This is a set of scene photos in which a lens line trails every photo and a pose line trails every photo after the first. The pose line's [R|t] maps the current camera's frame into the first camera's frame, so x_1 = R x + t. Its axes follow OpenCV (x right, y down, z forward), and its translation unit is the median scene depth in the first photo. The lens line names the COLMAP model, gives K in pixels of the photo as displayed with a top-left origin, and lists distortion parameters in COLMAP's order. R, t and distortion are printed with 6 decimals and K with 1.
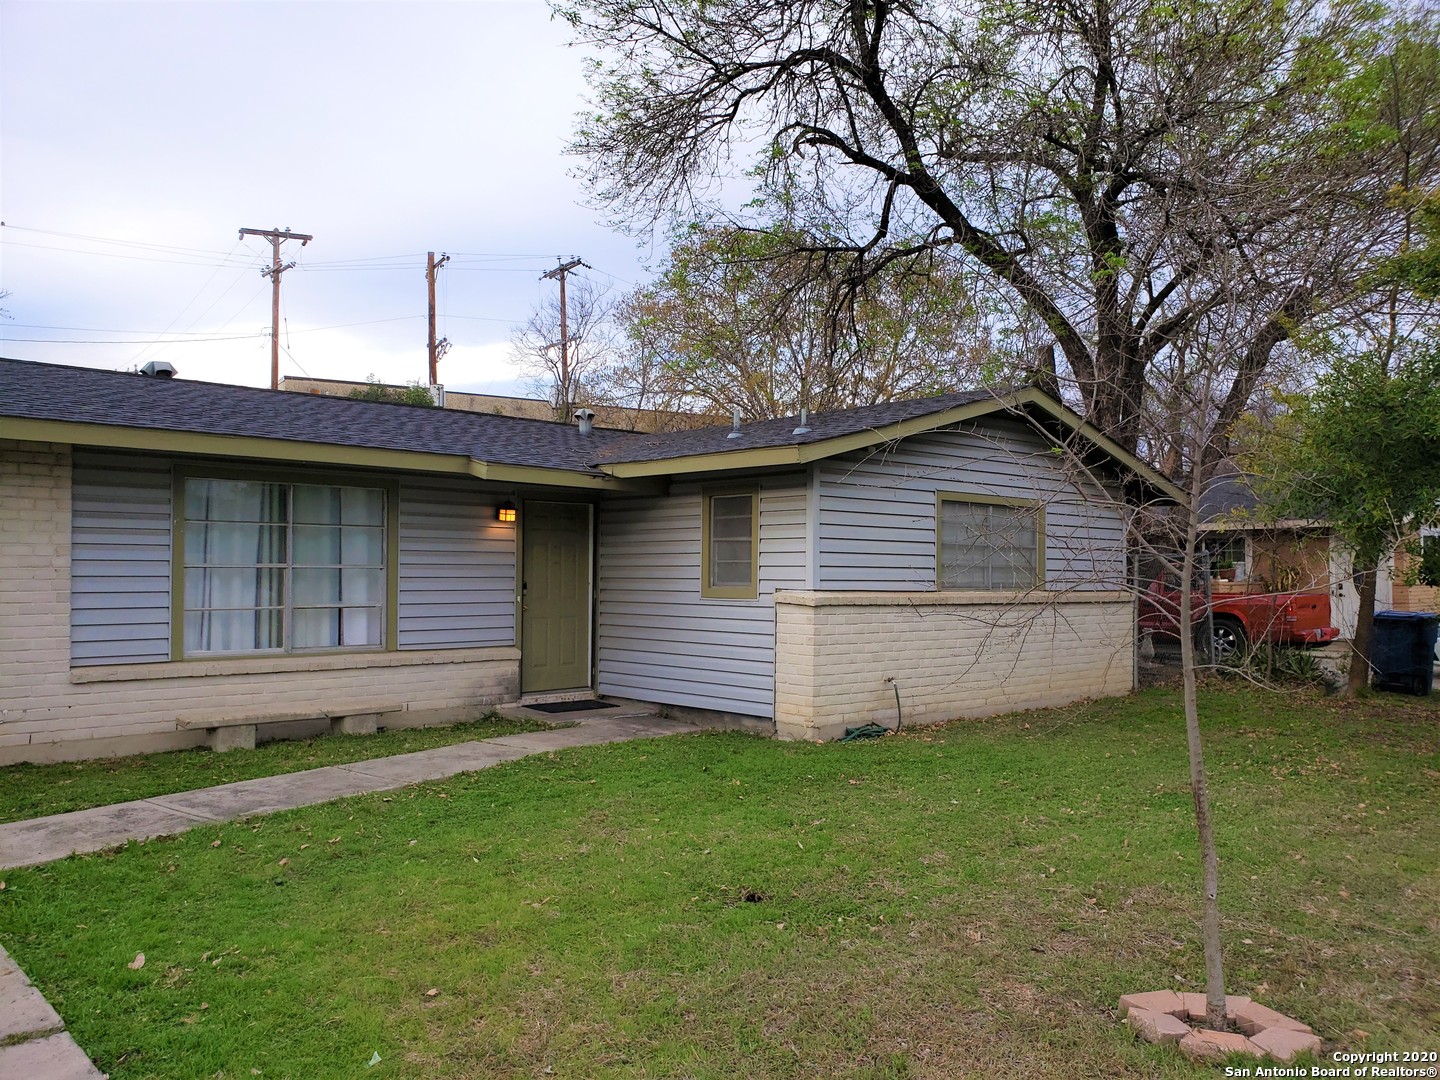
lens RADIAL K [[1084.9, 0, 720.0], [0, 1084.9, 540.0], [0, 0, 1]] dist [0.164055, -0.384570]
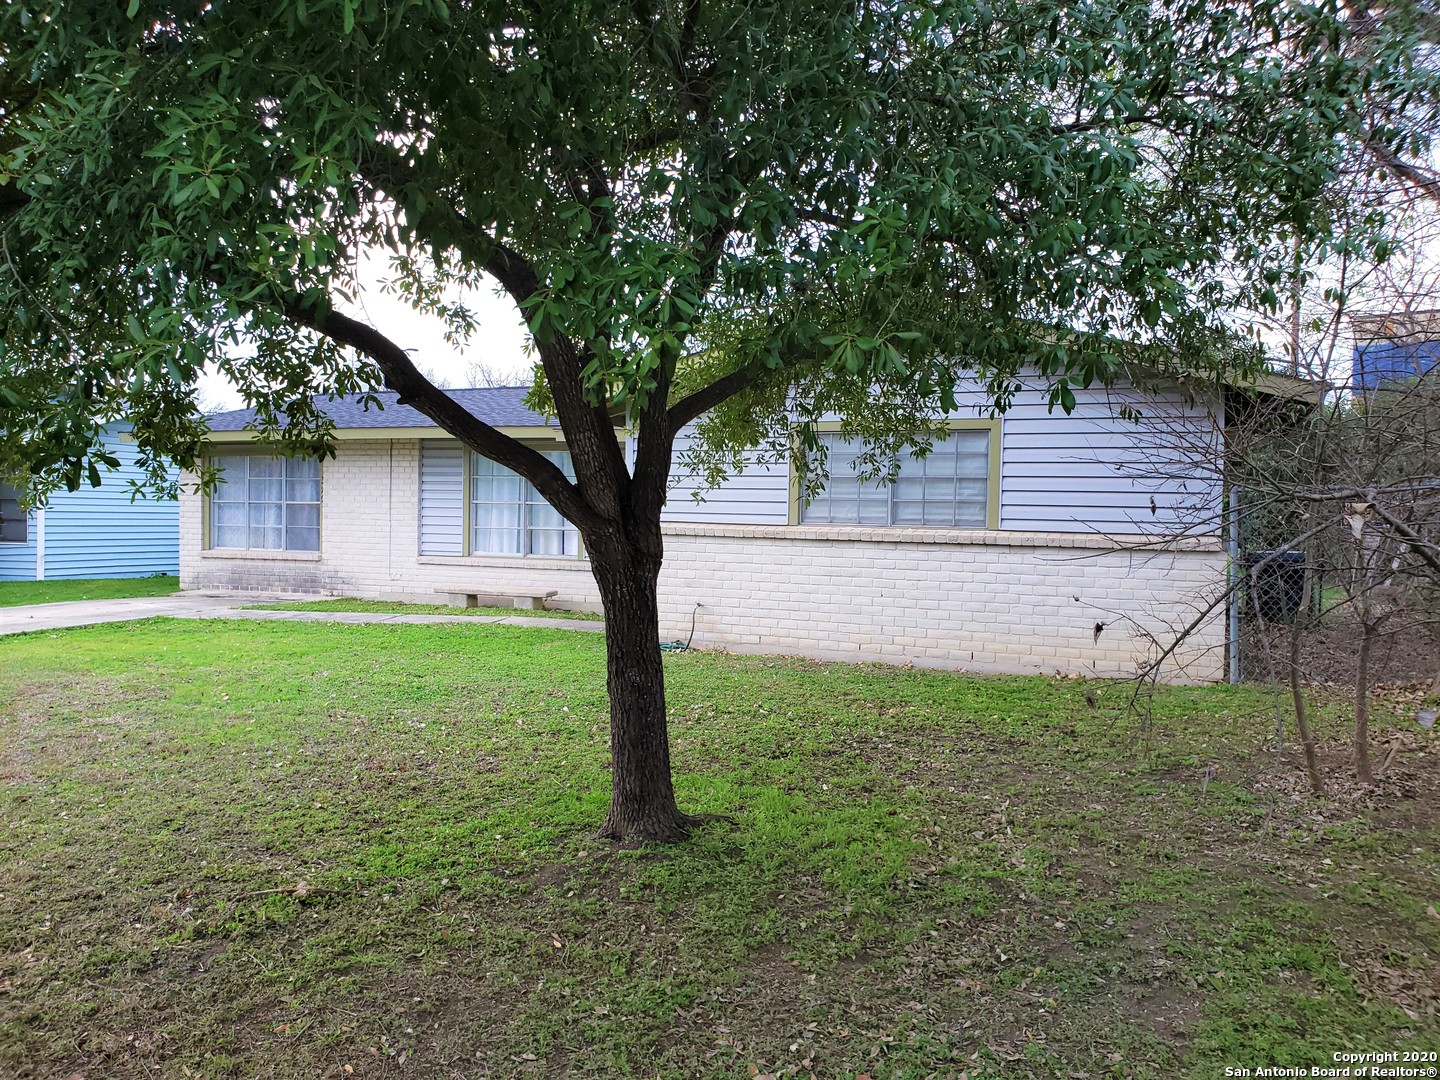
lens RADIAL K [[1084.9, 0, 720.0], [0, 1084.9, 540.0], [0, 0, 1]] dist [0.164055, -0.384570]
pose [[0.416919, 0.025887, -0.908575, 1.063317], [0.018983, 0.999128, 0.037178, 0.022803], [0.908745, -0.032748, 0.416064, 0.537025]]
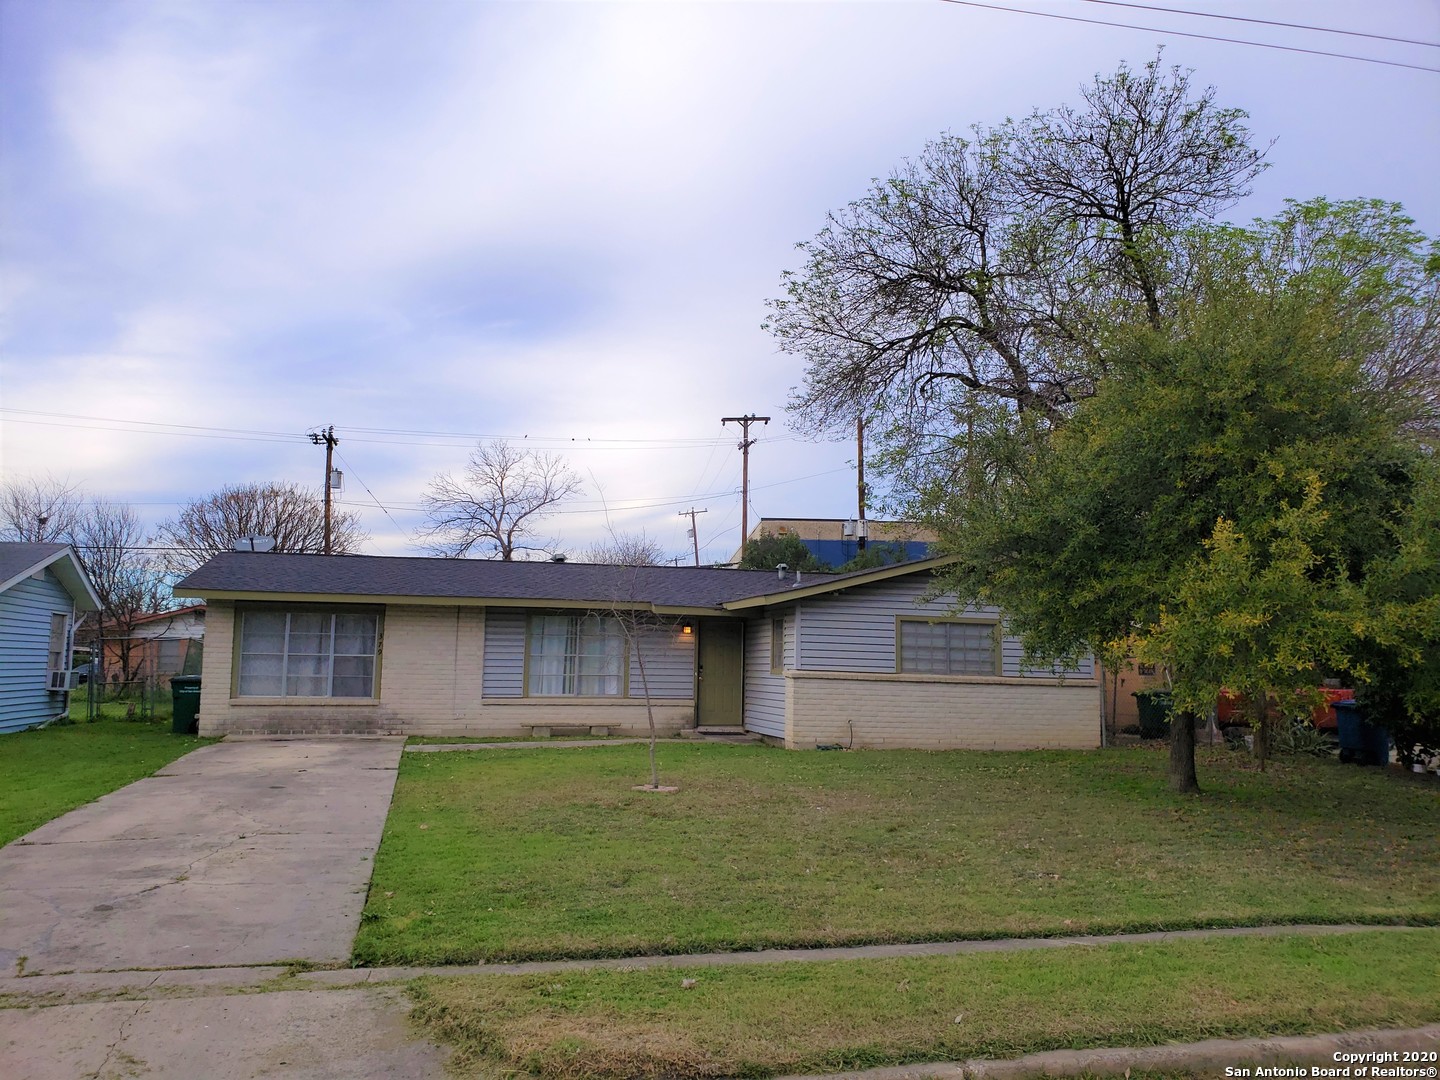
lens RADIAL K [[1084.9, 0, 720.0], [0, 1084.9, 540.0], [0, 0, 1]] dist [0.164055, -0.384570]
pose [[0.869993, -0.046616, -0.490856, 0.814662], [0.001803, 0.995815, -0.091374, -0.005658], [0.493061, 0.078610, 0.866436, -0.652971]]
